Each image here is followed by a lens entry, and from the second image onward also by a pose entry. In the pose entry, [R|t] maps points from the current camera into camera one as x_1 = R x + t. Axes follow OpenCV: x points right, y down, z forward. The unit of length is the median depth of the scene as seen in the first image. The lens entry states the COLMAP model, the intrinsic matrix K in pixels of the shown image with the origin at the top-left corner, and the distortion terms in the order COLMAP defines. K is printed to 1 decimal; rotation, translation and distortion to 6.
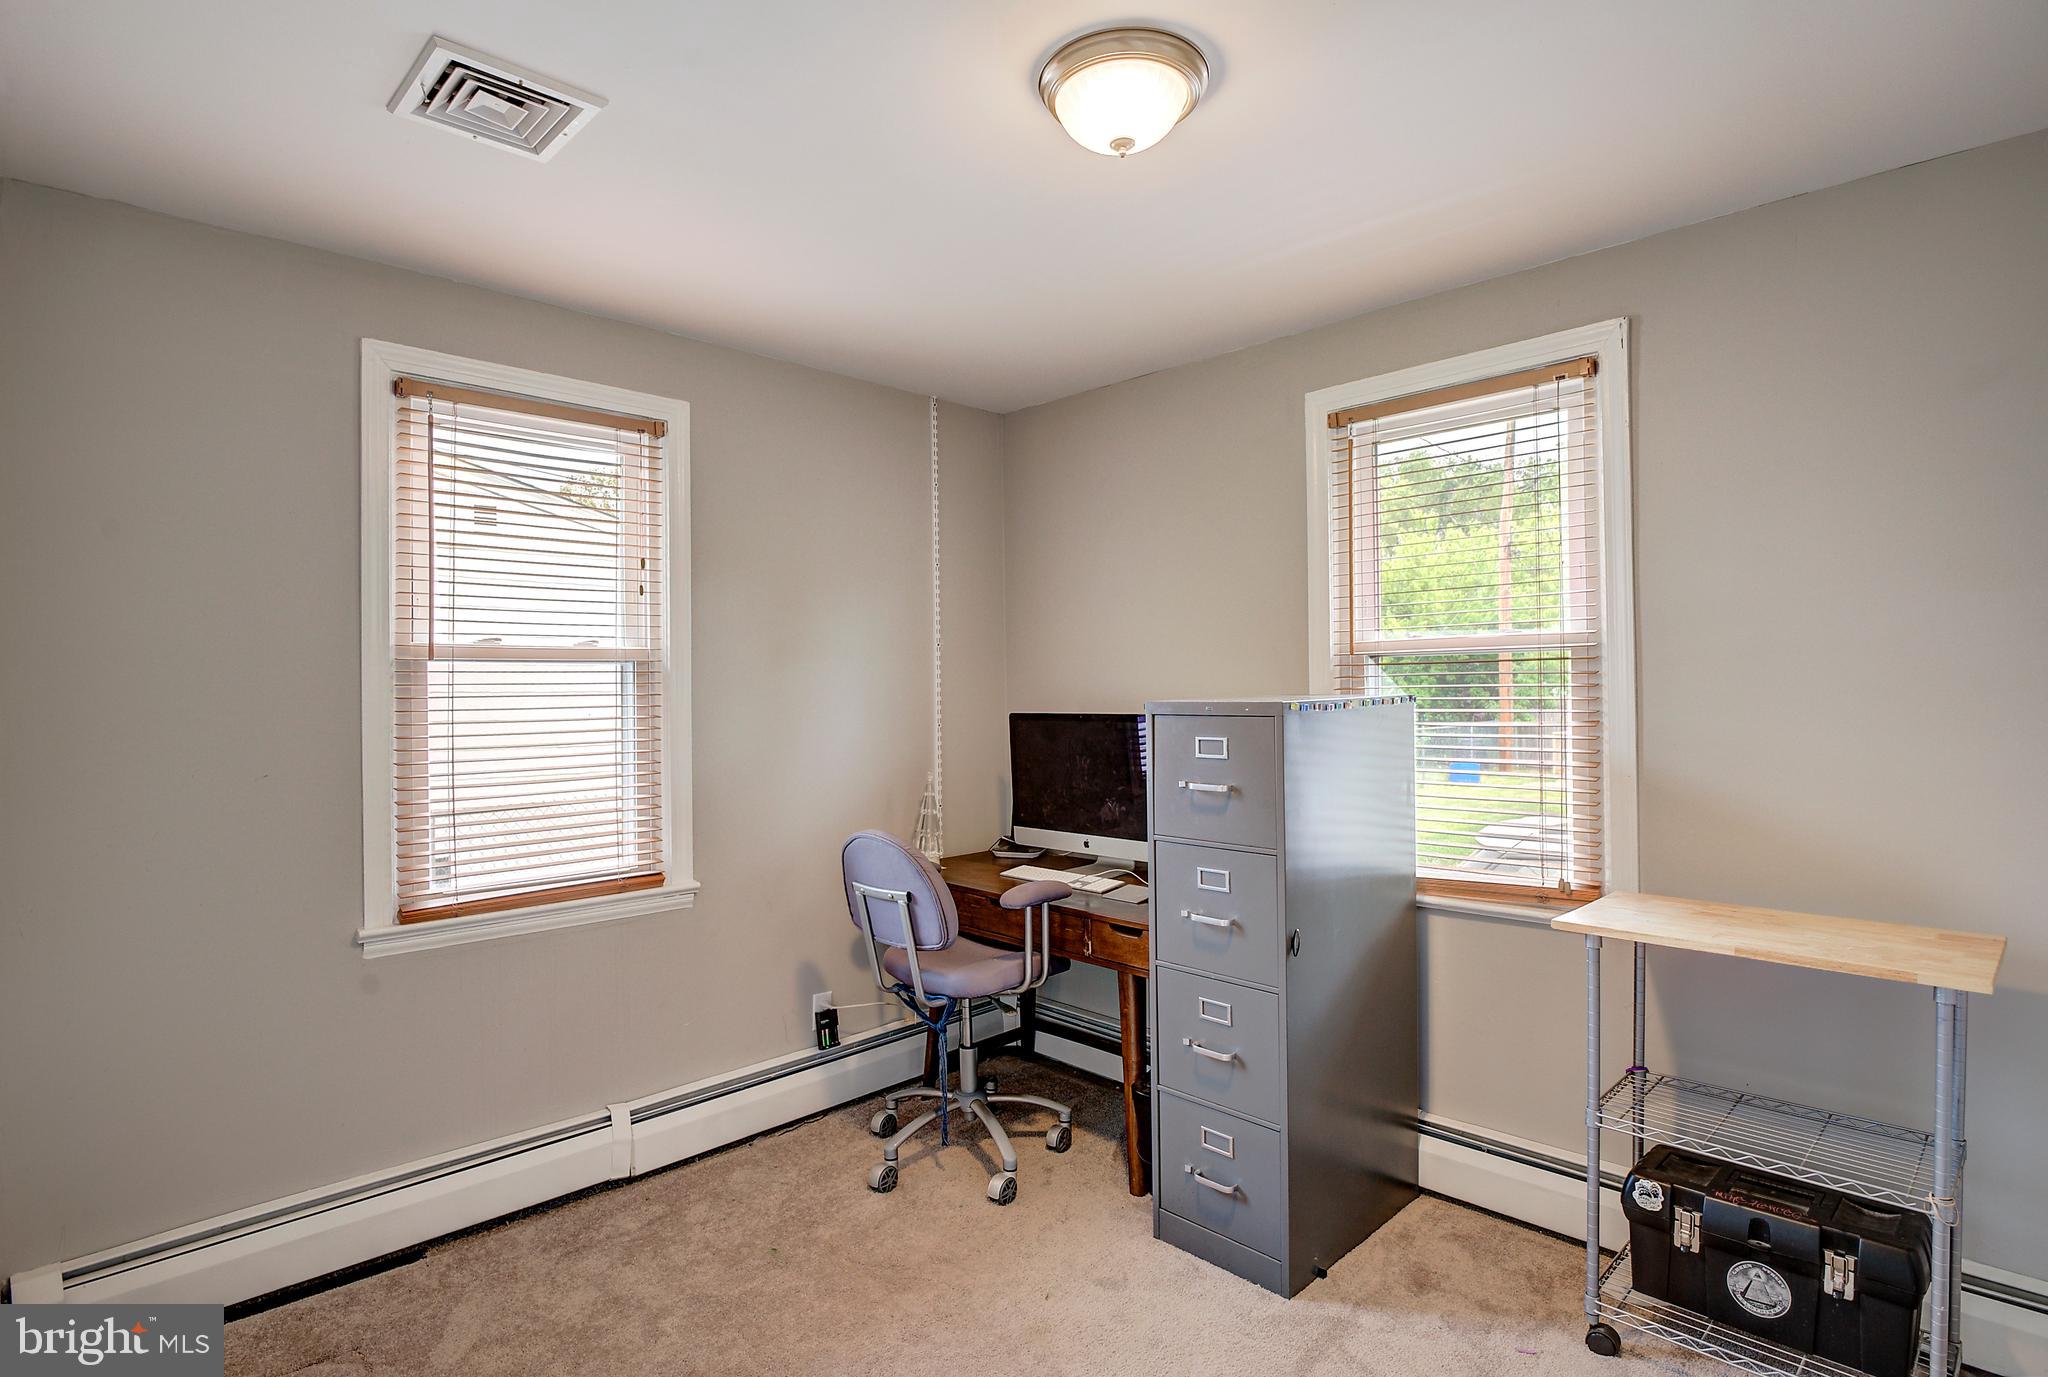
lens RADIAL K [[1002.5, 0, 1032.8], [0, 1002.5, 683.0], [0, 0, 1]] dist [-0.029924, -0.000965]
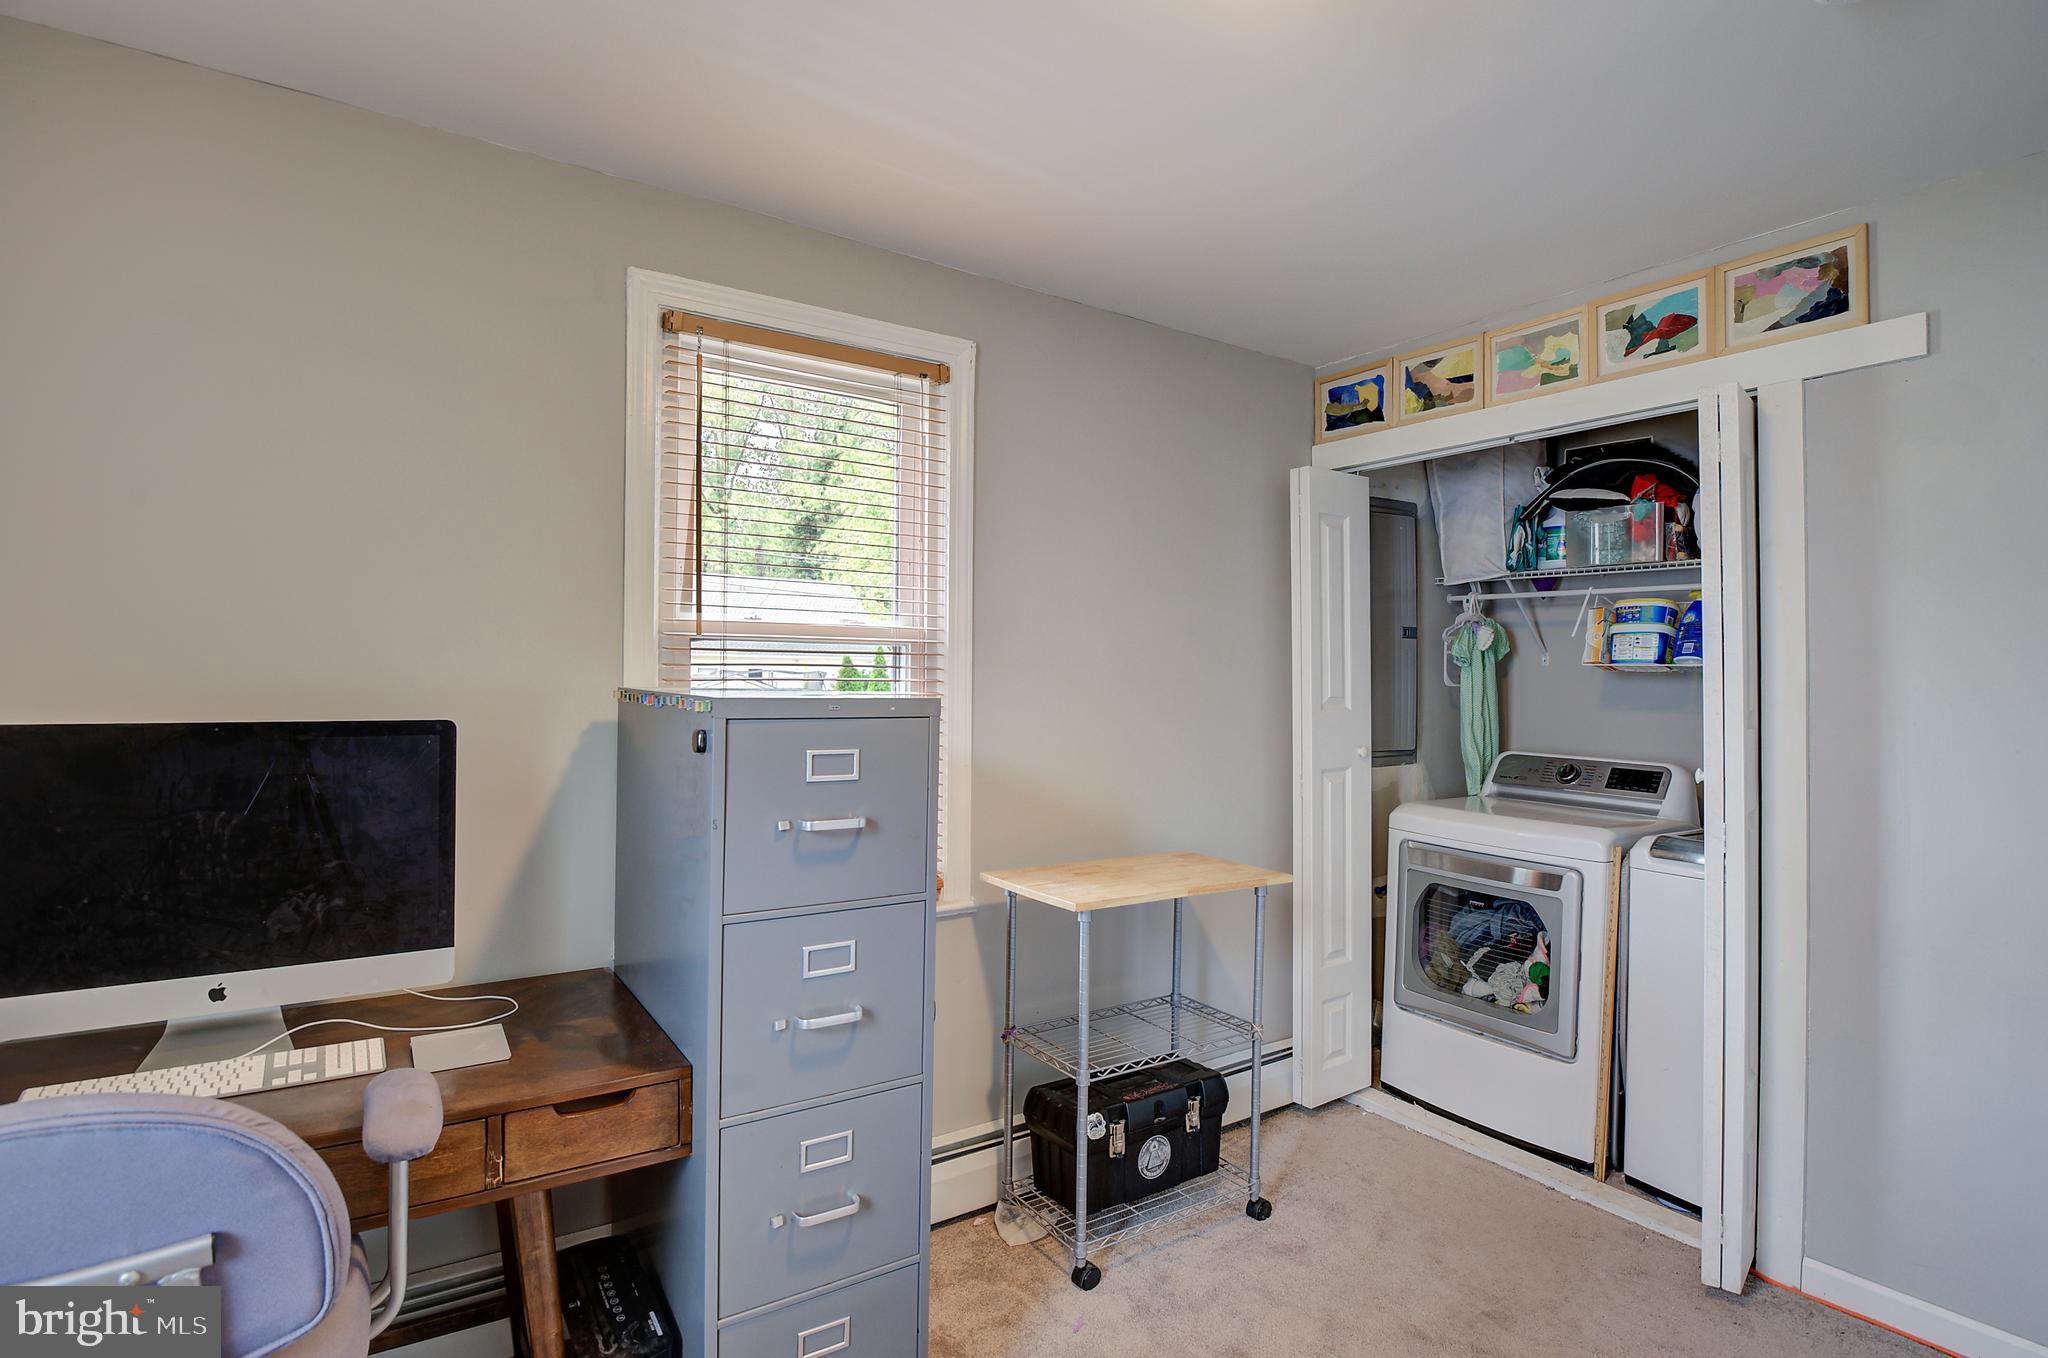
lens RADIAL K [[1002.5, 0, 1027.5], [0, 1002.5, 687.9], [0, 0, 1]] dist [-0.029924, -0.000965]
pose [[0.203737, 0.007614, 0.978996, -0.465012], [-0.014023, 0.999890, -0.004858, 0.013672], [-0.978925, -0.012739, 0.203821, 0.737302]]
